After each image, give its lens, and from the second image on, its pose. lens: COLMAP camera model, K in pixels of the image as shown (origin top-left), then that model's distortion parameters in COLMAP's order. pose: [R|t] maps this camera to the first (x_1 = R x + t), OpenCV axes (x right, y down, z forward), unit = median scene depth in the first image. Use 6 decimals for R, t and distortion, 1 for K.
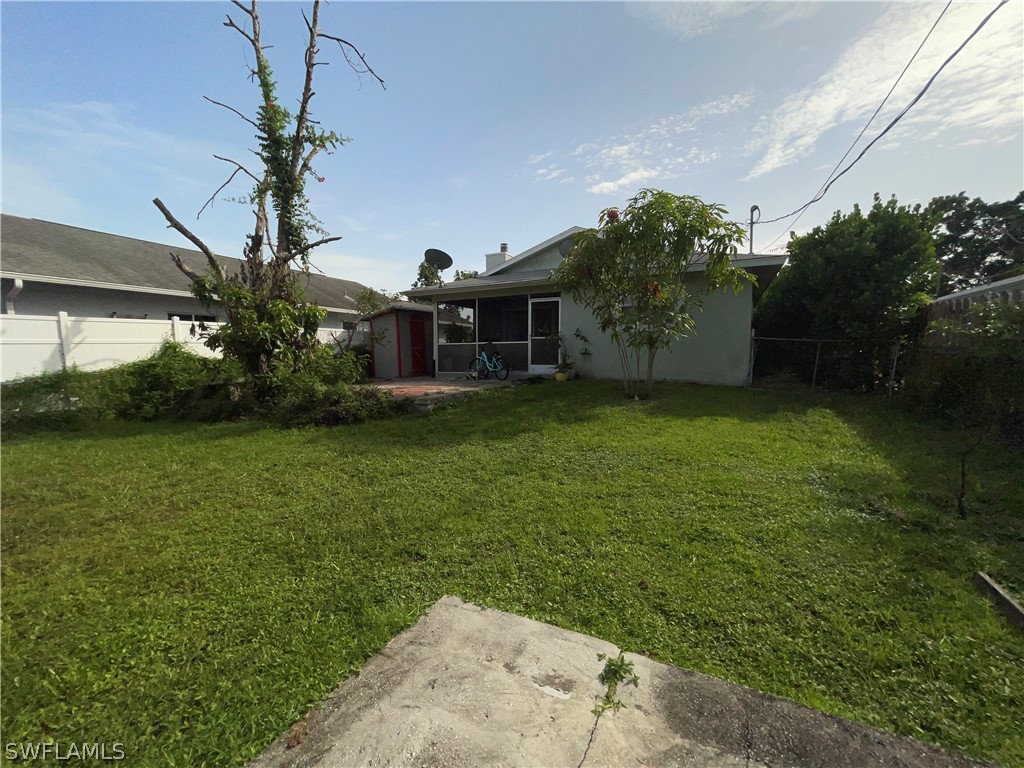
lens RADIAL K [[413.5, 0, 511.2], [0, 413.5, 386.2], [0, 0, 1]] dist [0.000803, -0.000679]
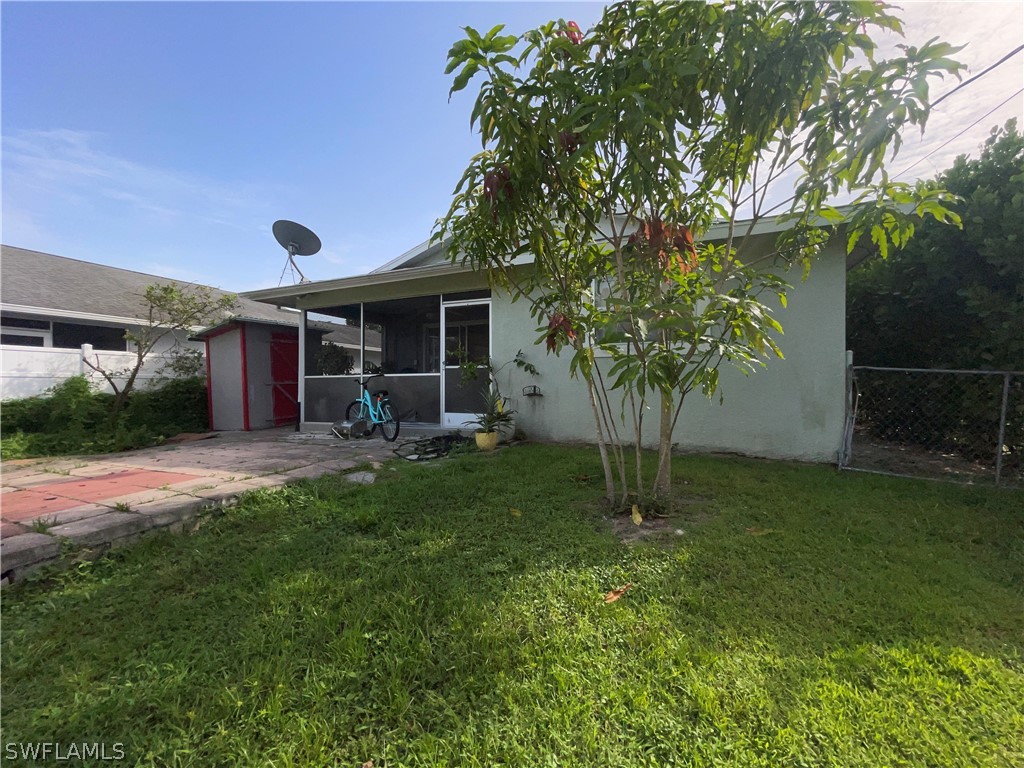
lens RADIAL K [[413.5, 0, 511.2], [0, 413.5, 386.2], [0, 0, 1]] dist [0.000803, -0.000679]
pose [[0.998492, 0.001371, 0.054879, 0.113318], [0.002794, 0.997123, -0.075747, -0.046234], [-0.054825, 0.075786, 0.995616, 0.421700]]
